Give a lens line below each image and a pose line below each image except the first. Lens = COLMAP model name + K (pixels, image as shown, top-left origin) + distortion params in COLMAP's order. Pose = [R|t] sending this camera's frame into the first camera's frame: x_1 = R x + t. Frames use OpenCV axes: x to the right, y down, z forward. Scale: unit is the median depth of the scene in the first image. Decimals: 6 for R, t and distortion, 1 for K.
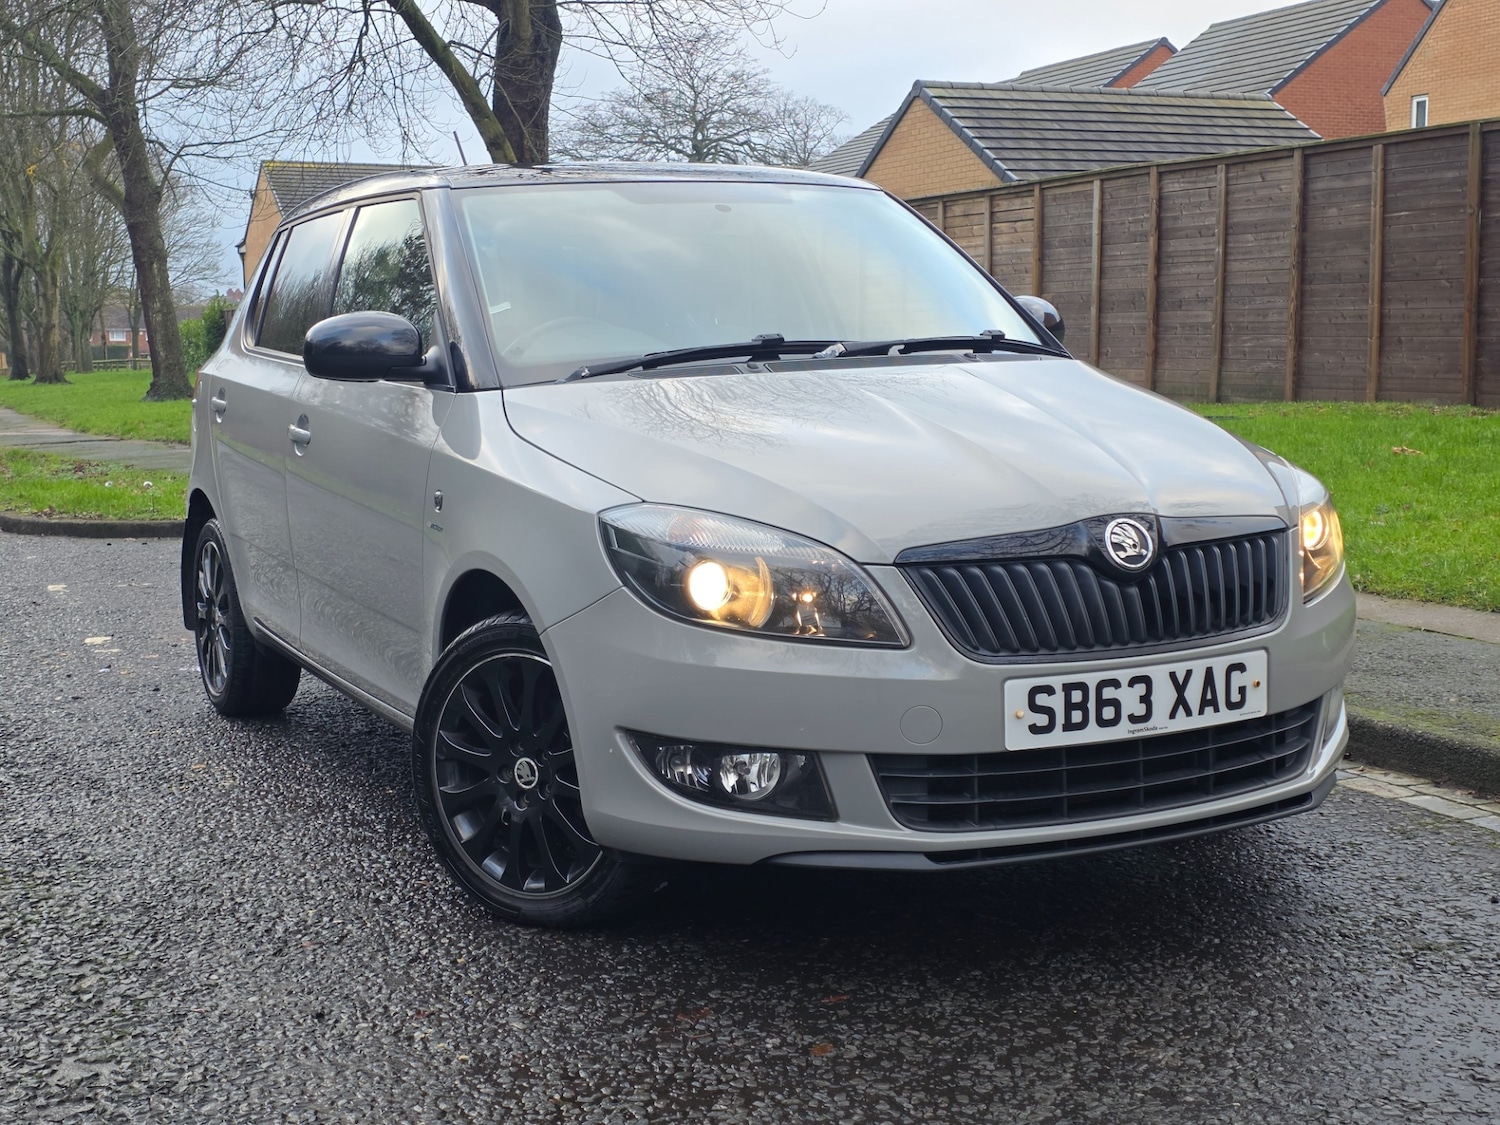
lens RADIAL K [[1968.1, 0, 730.8], [0, 1968.1, 564.0], [0, 0, 1]] dist [0.194776, -0.510467]
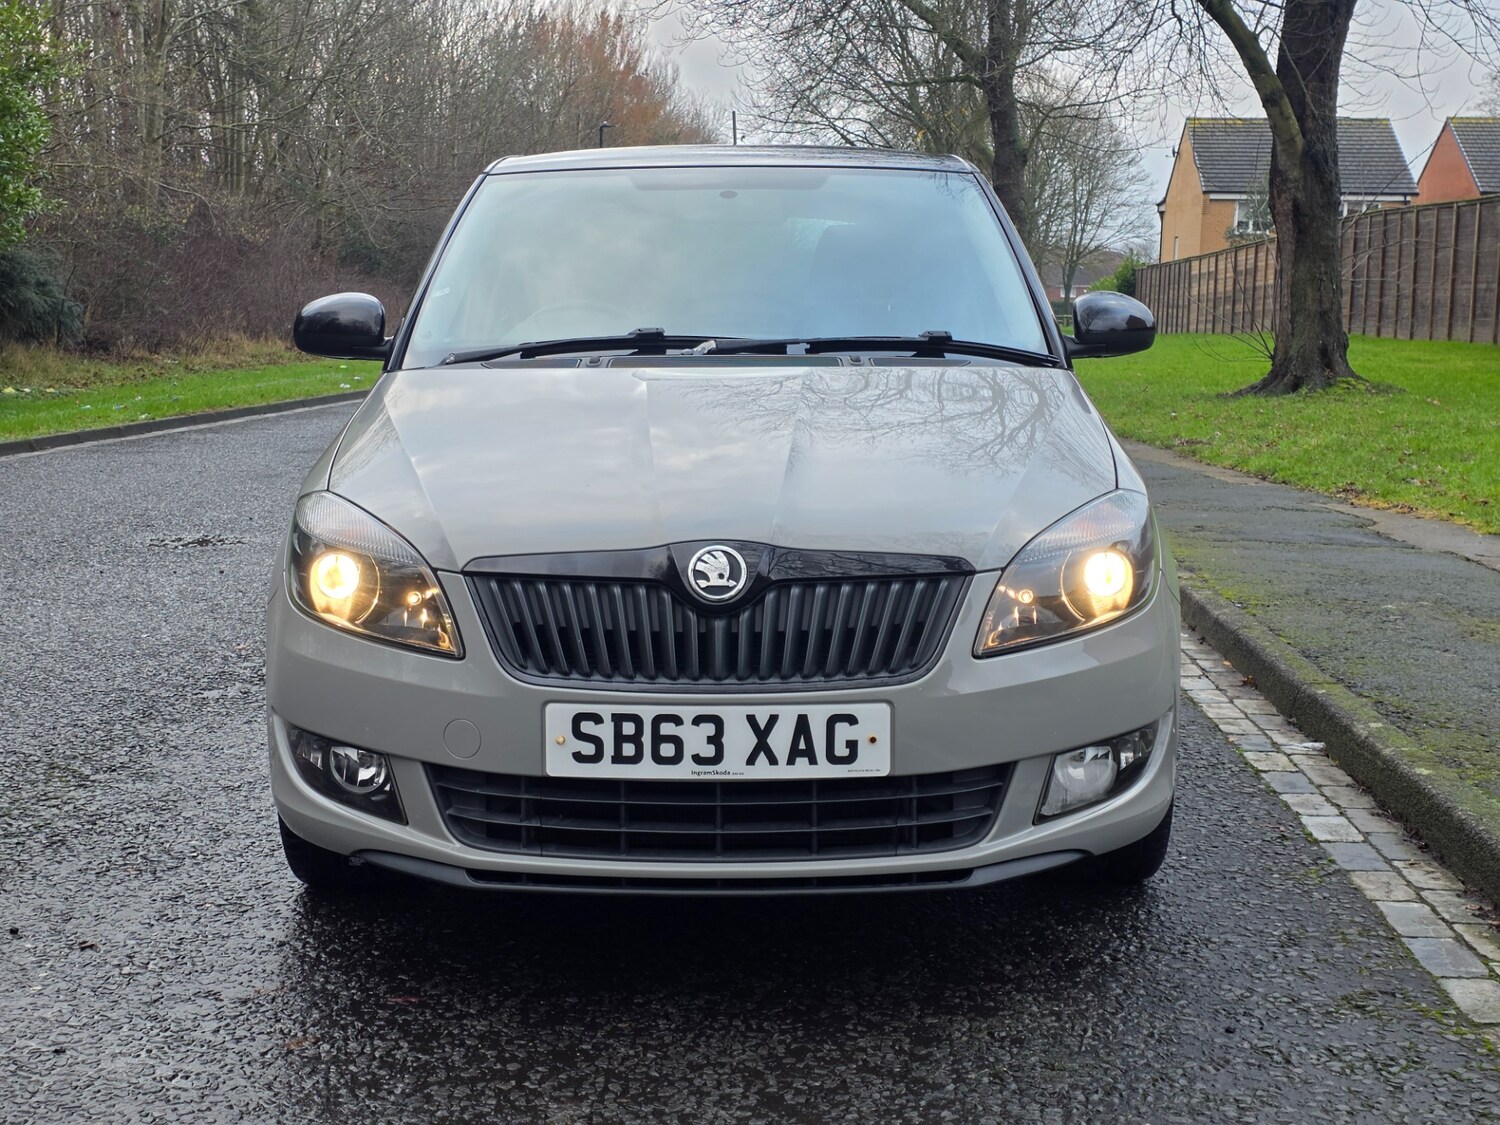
lens RADIAL K [[1968.1, 0, 730.8], [0, 1968.1, 564.0], [0, 0, 1]] dist [0.194776, -0.510467]
pose [[0.890391, 0.085050, -0.447180, 0.619099], [-0.075558, 0.996376, 0.039057, -0.050849], [0.448881, -0.000988, 0.893591, 0.175497]]
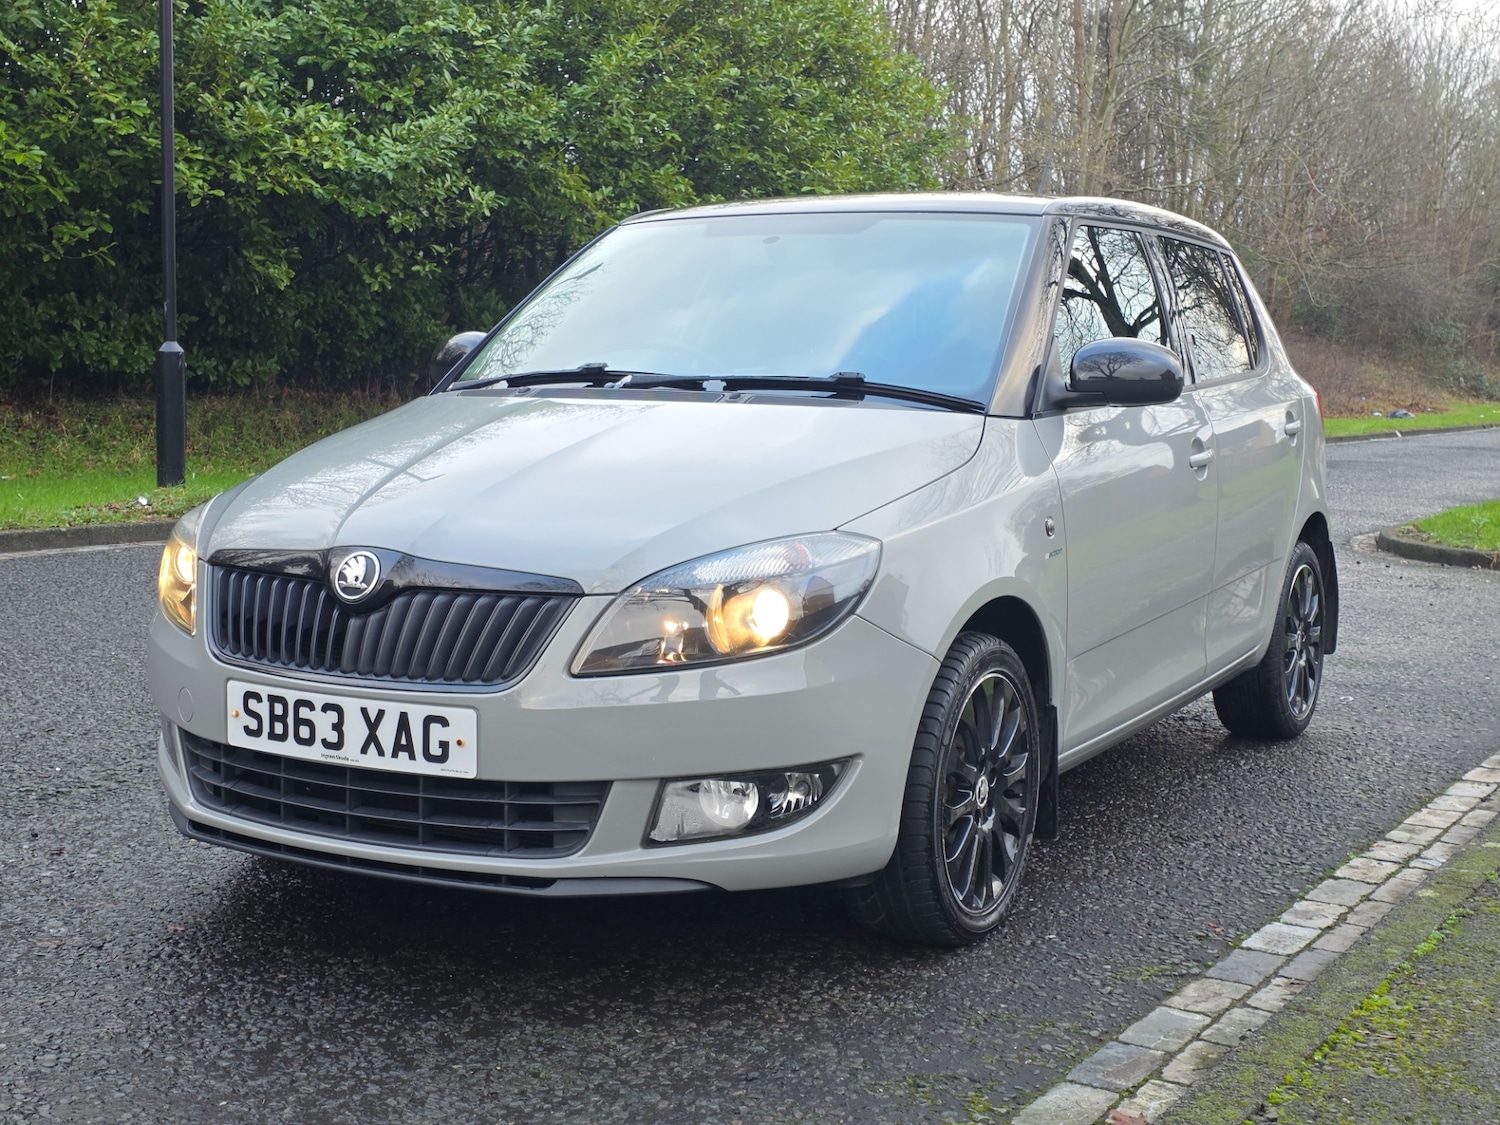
lens RADIAL K [[1968.1, 0, 730.8], [0, 1968.1, 564.0], [0, 0, 1]] dist [0.194776, -0.510467]
pose [[0.573042, 0.125312, -0.809889, 1.135683], [-0.130938, 0.989545, 0.060464, -0.103025], [0.808998, 0.071397, 0.583459, 0.558616]]
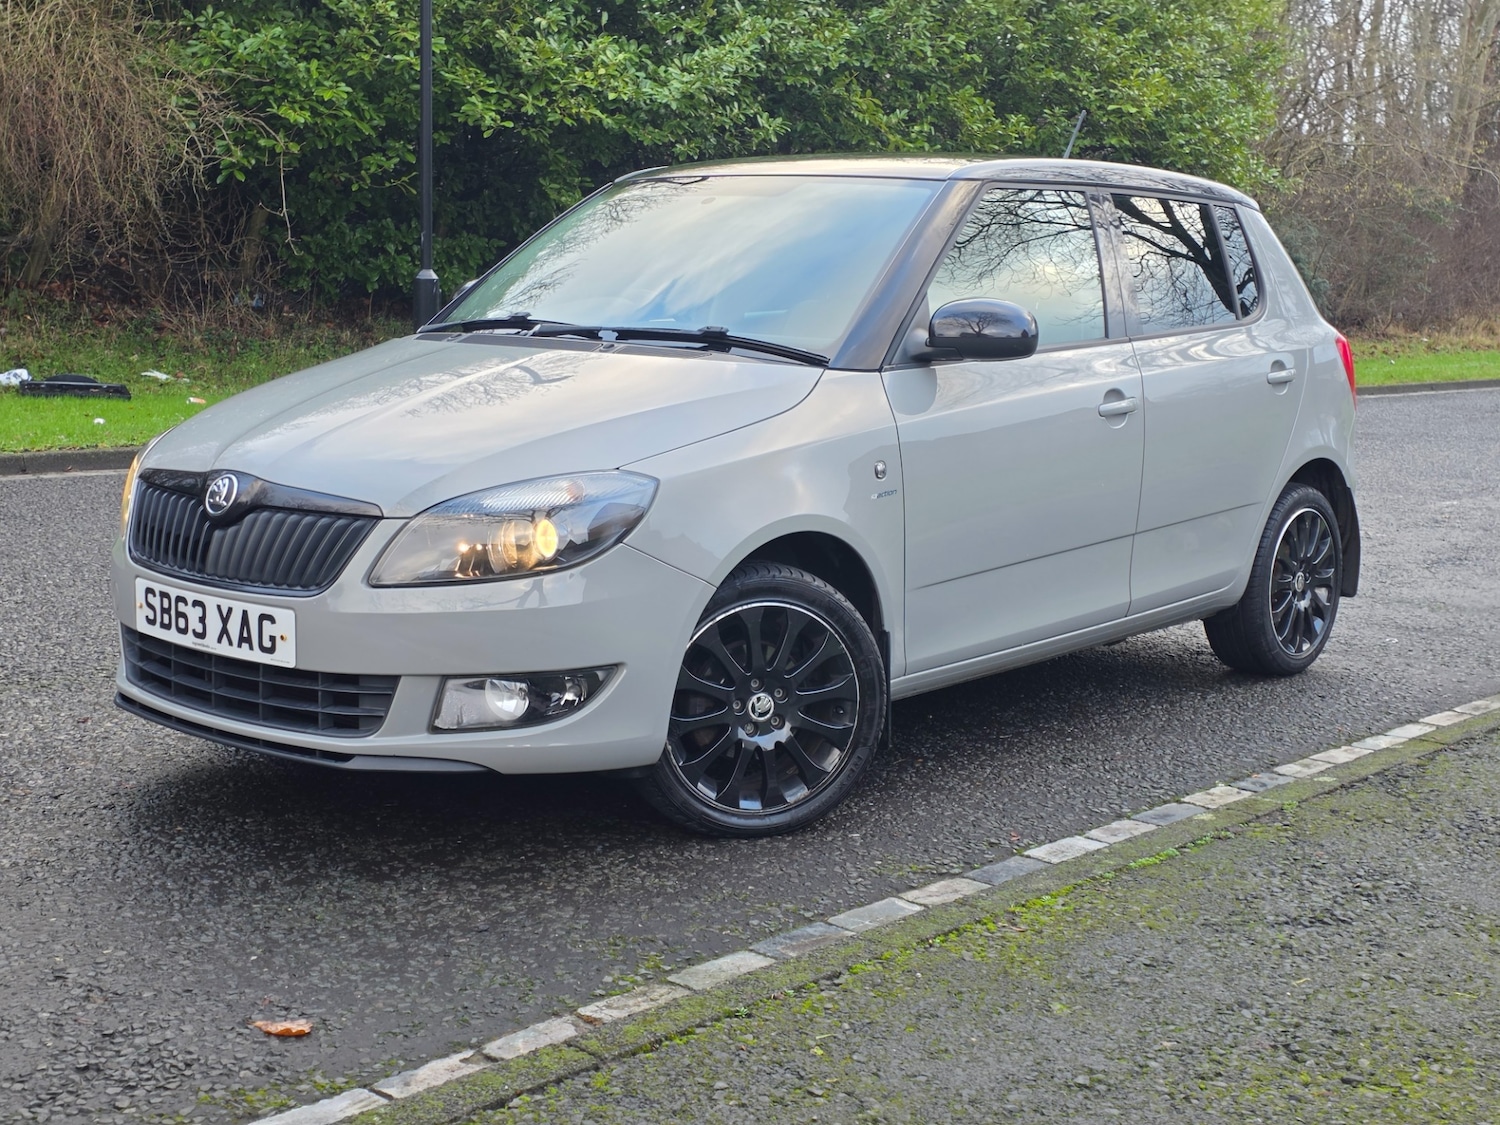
lens RADIAL K [[1968.1, 0, 730.8], [0, 1968.1, 564.0], [0, 0, 1]] dist [0.194776, -0.510467]
pose [[0.397349, 0.178340, -0.900171, 1.434728], [-0.145452, 0.980774, 0.130103, -0.173369], [0.906067, 0.079235, 0.415650, 0.777082]]
